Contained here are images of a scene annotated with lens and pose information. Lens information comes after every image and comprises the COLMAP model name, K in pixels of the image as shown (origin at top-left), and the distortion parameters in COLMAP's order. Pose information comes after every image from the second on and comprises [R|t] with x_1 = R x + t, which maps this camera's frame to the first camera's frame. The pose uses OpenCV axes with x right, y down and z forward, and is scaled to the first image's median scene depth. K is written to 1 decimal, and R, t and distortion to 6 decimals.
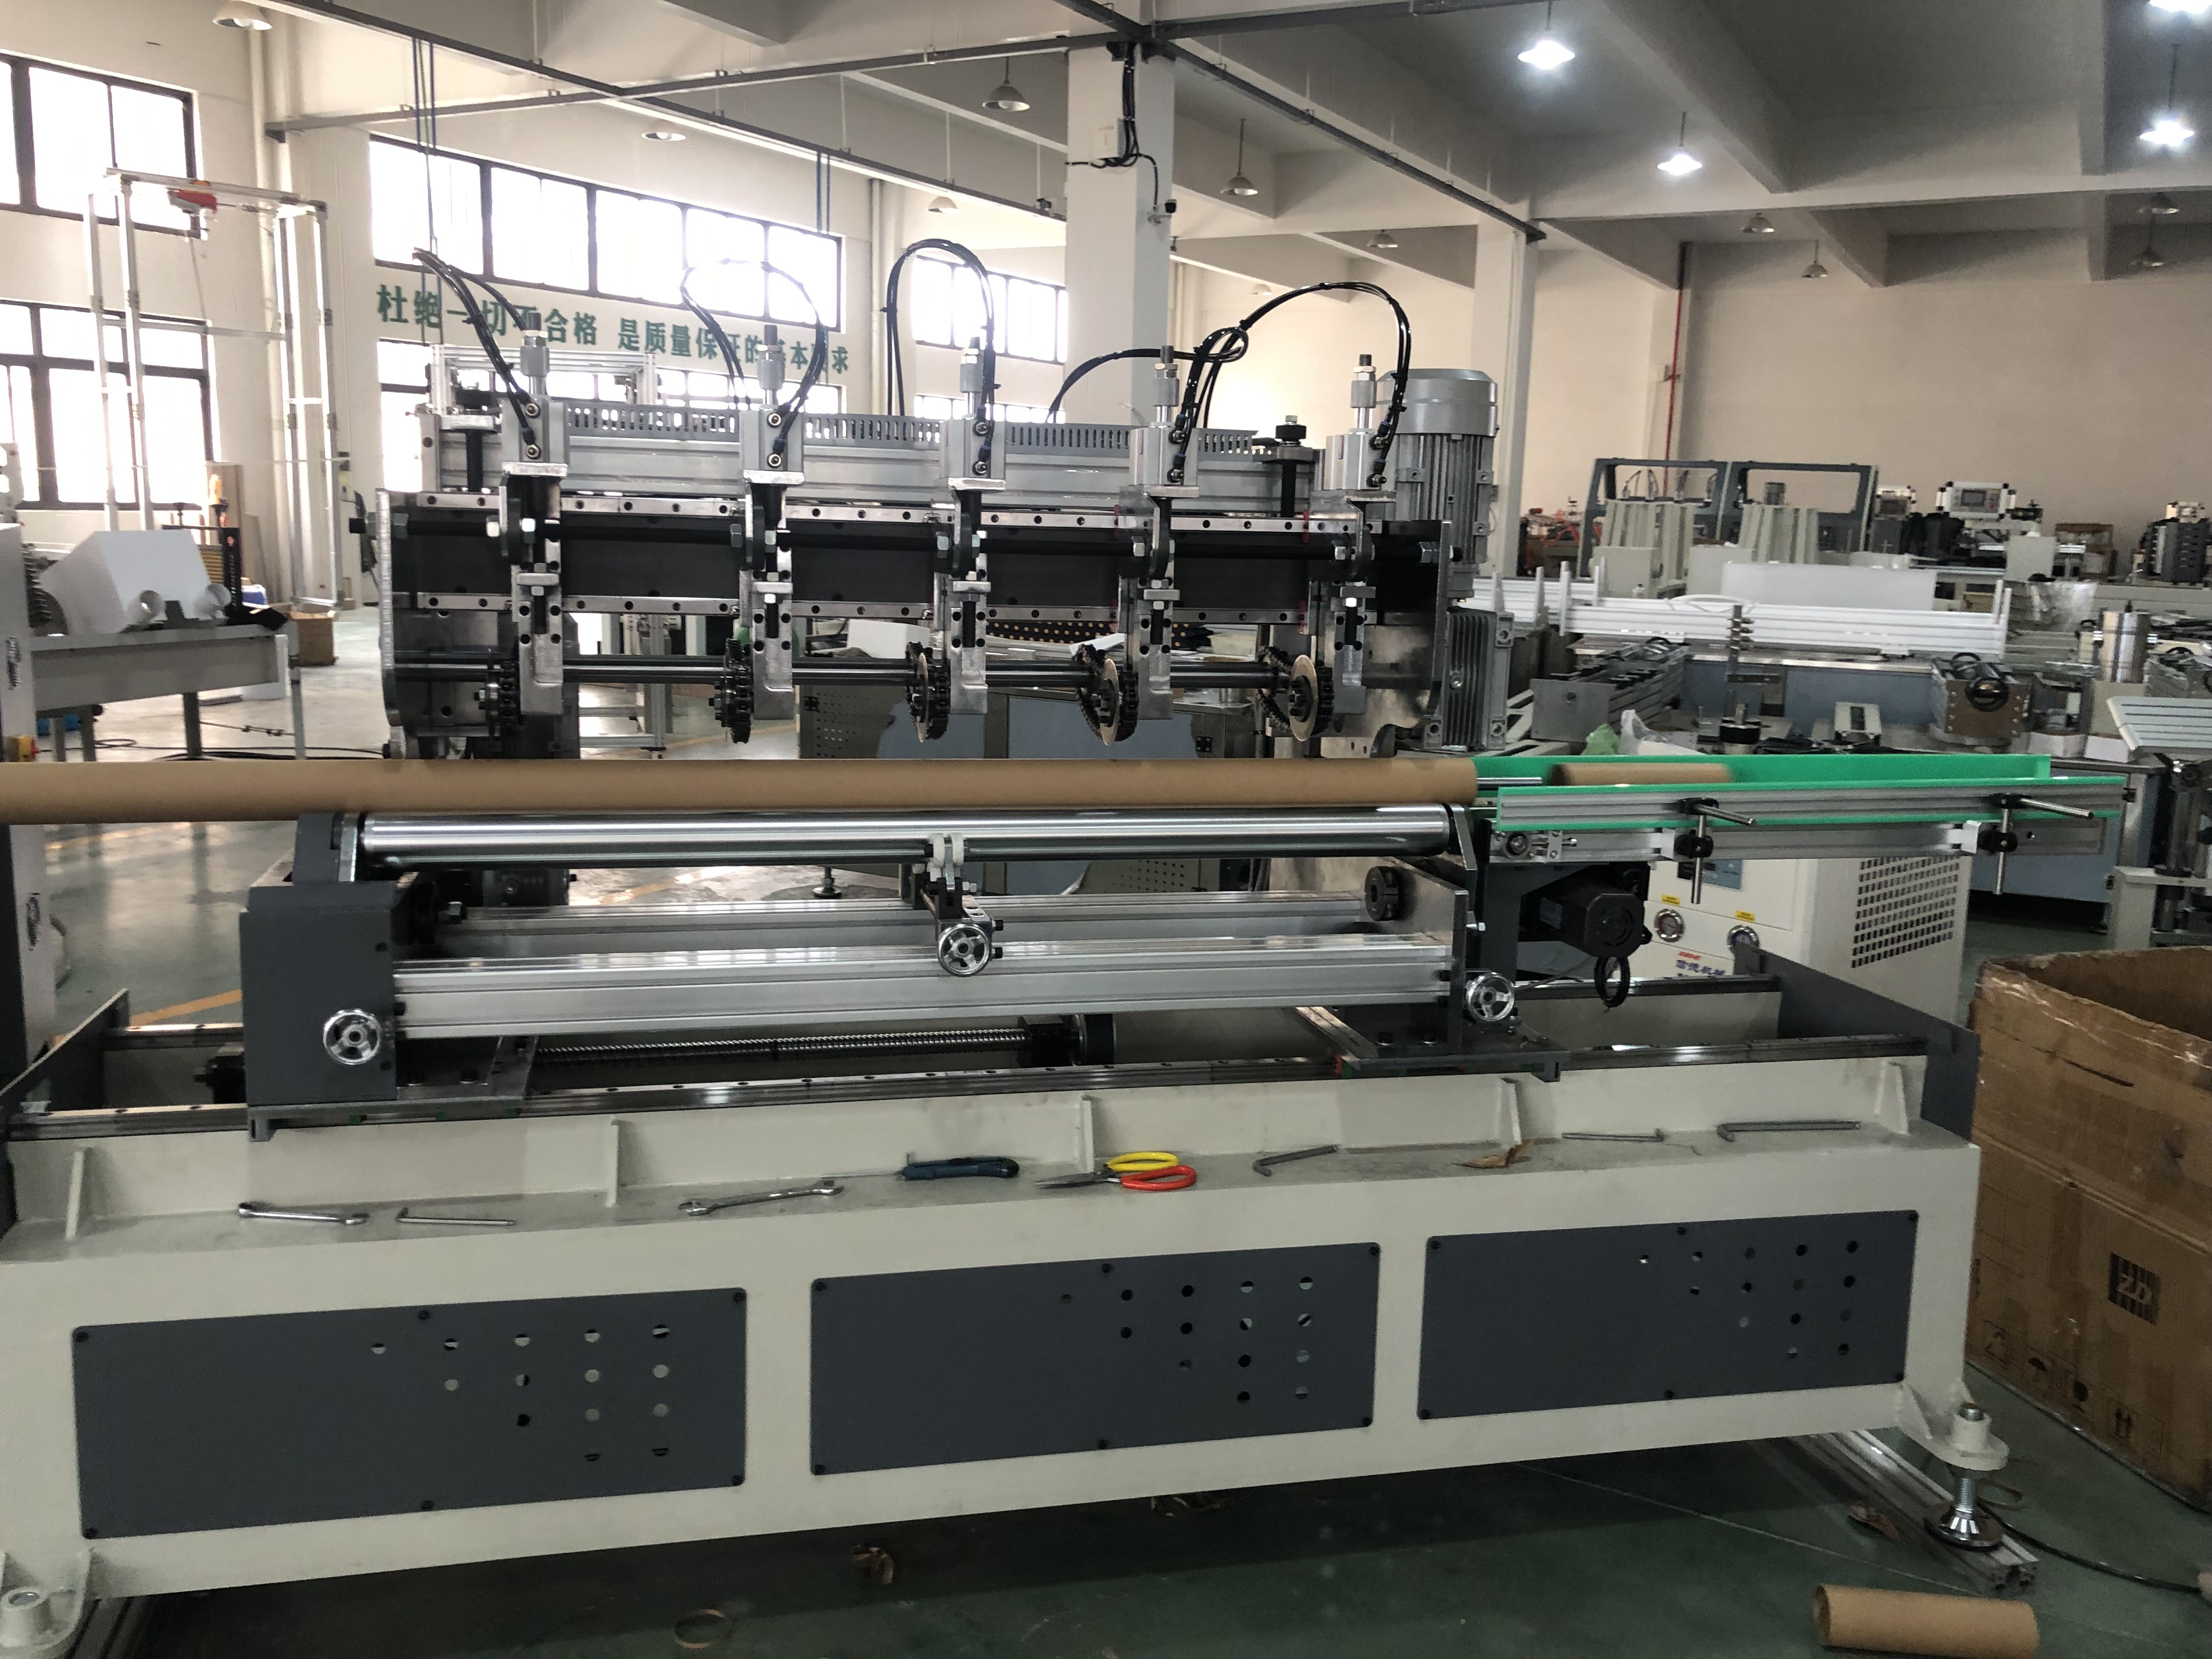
lens RADIAL K [[1801.6, 0, 1122.3], [0, 1801.6, 824.2], [0, 0, 1]] dist [0.024098, -0.025670]
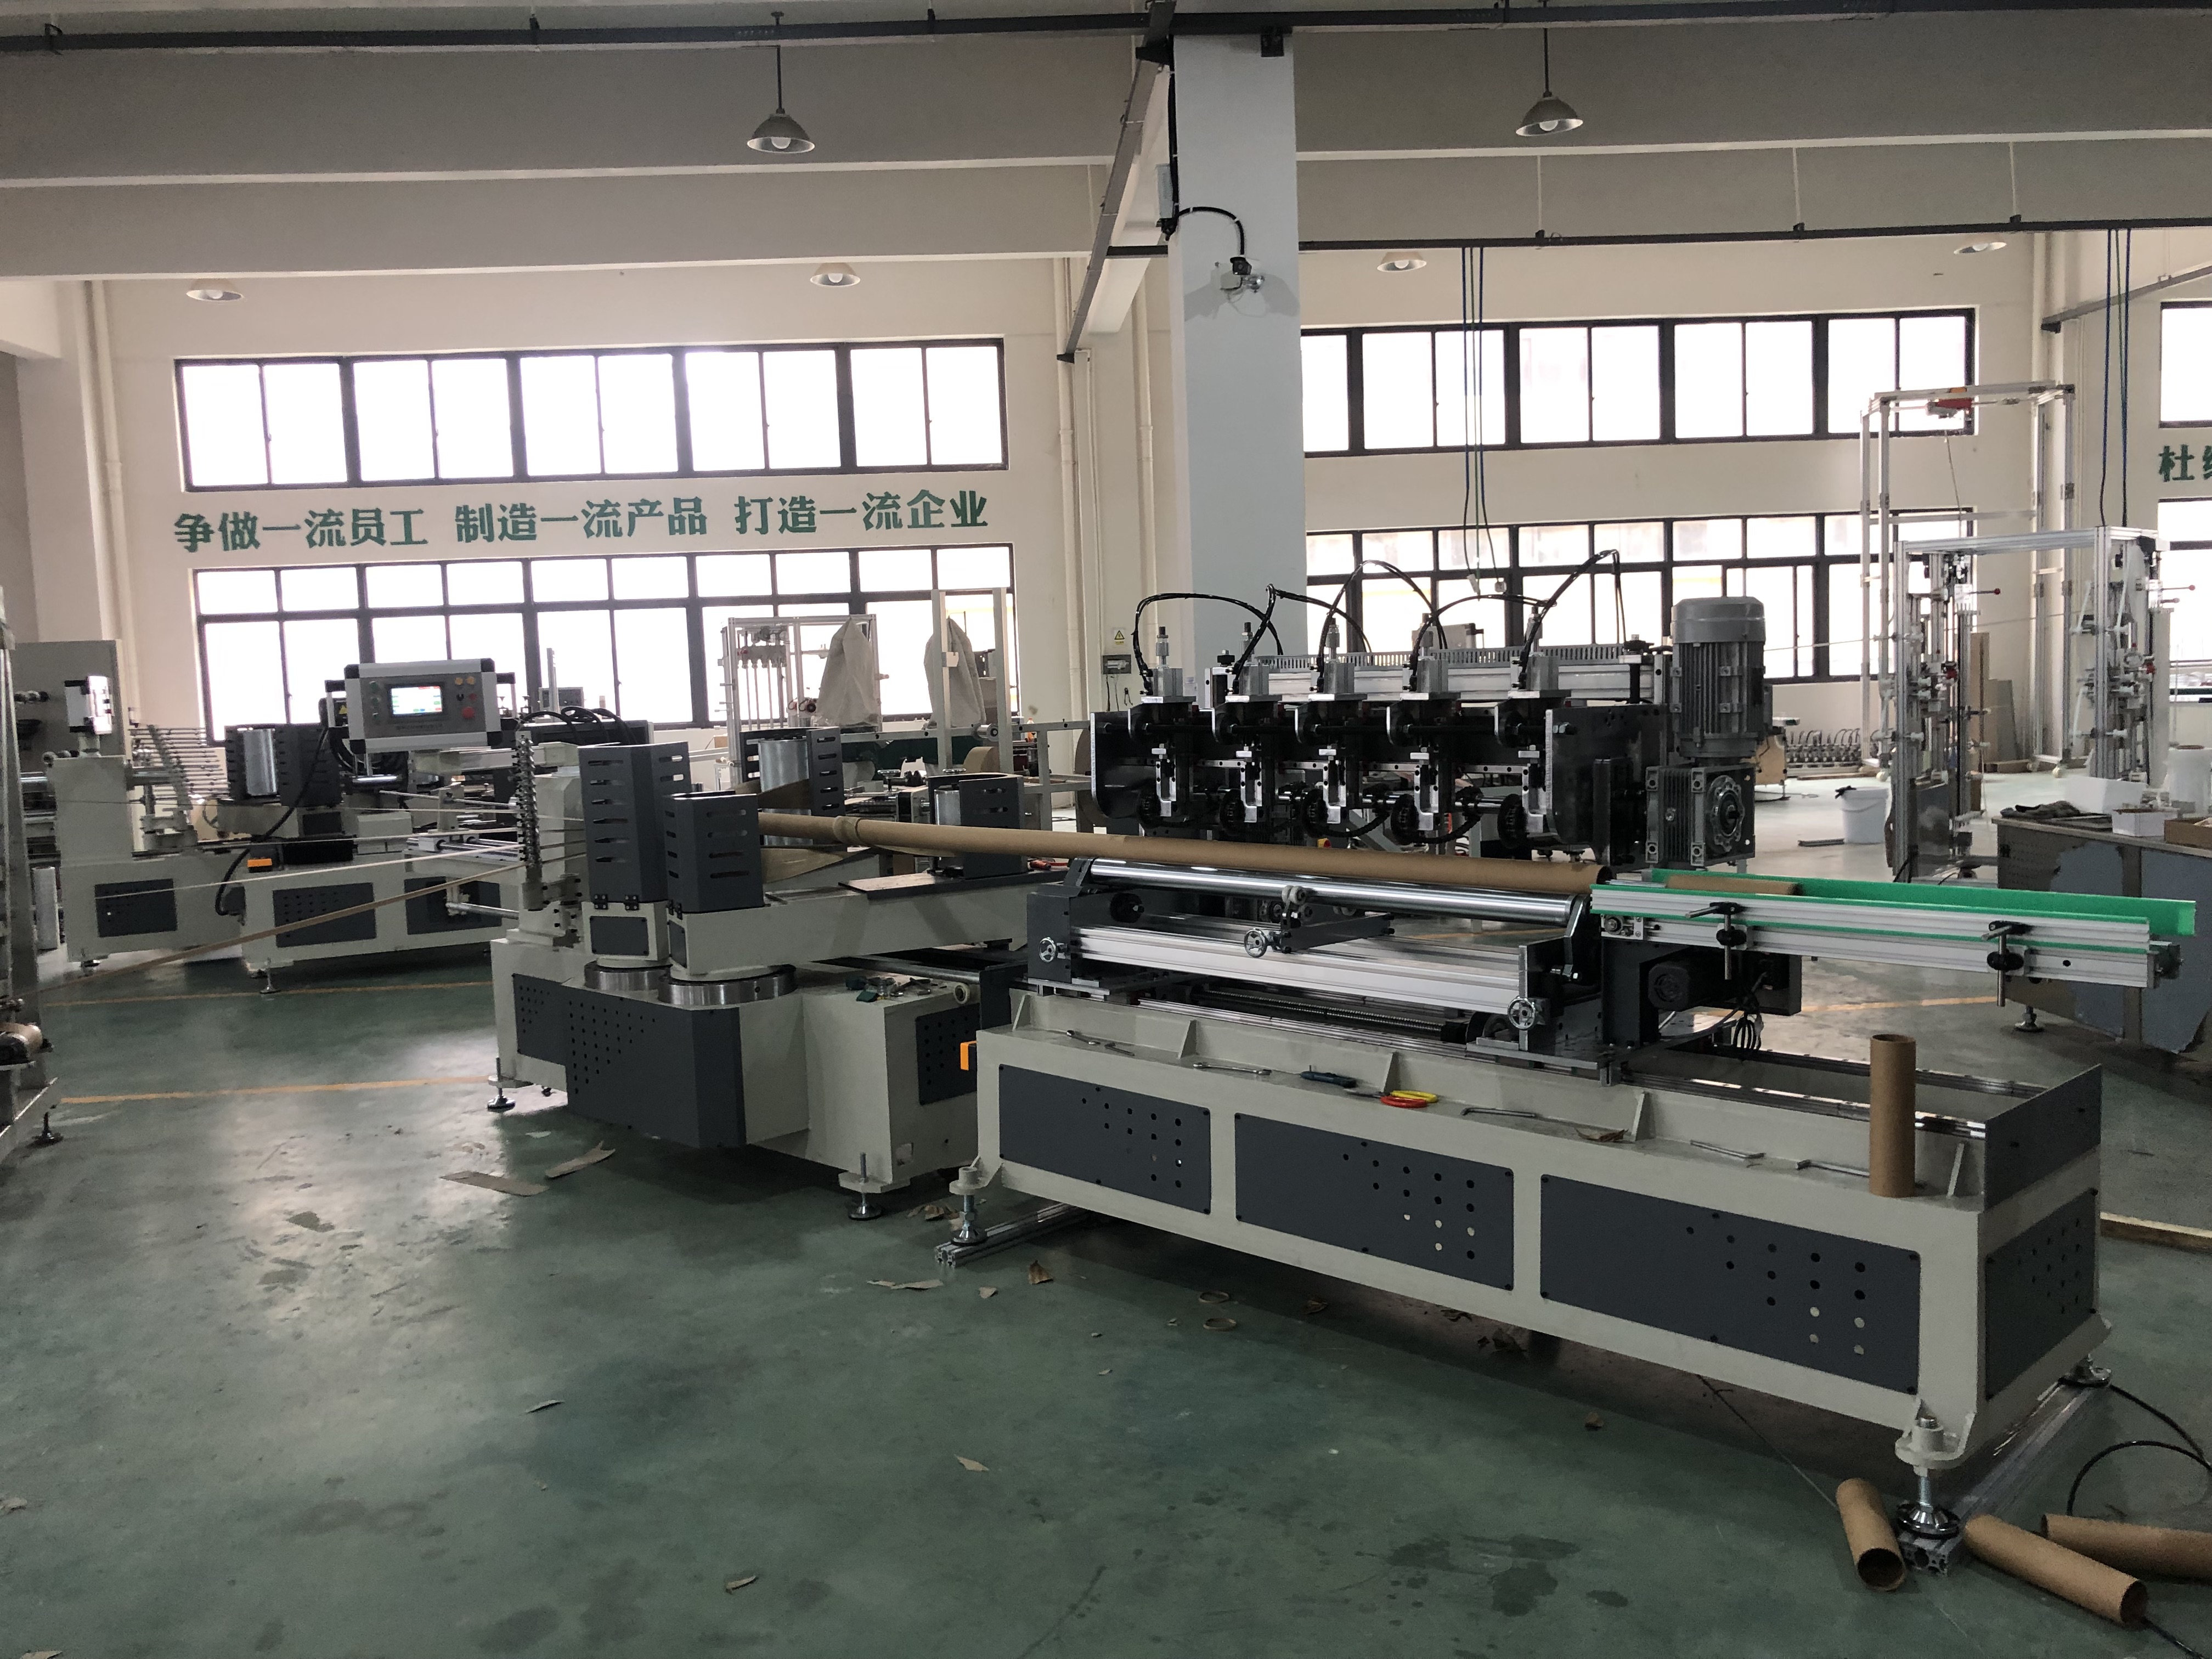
lens RADIAL K [[1801.6, 0, 1122.3], [0, 1801.6, 824.2], [0, 0, 1]] dist [0.024098, -0.025670]
pose [[0.549641, 0.027756, -0.834939, 0.151855], [-0.099035, 0.994565, -0.032132, 0.002155], [0.829510, 0.100349, 0.549403, -0.020965]]
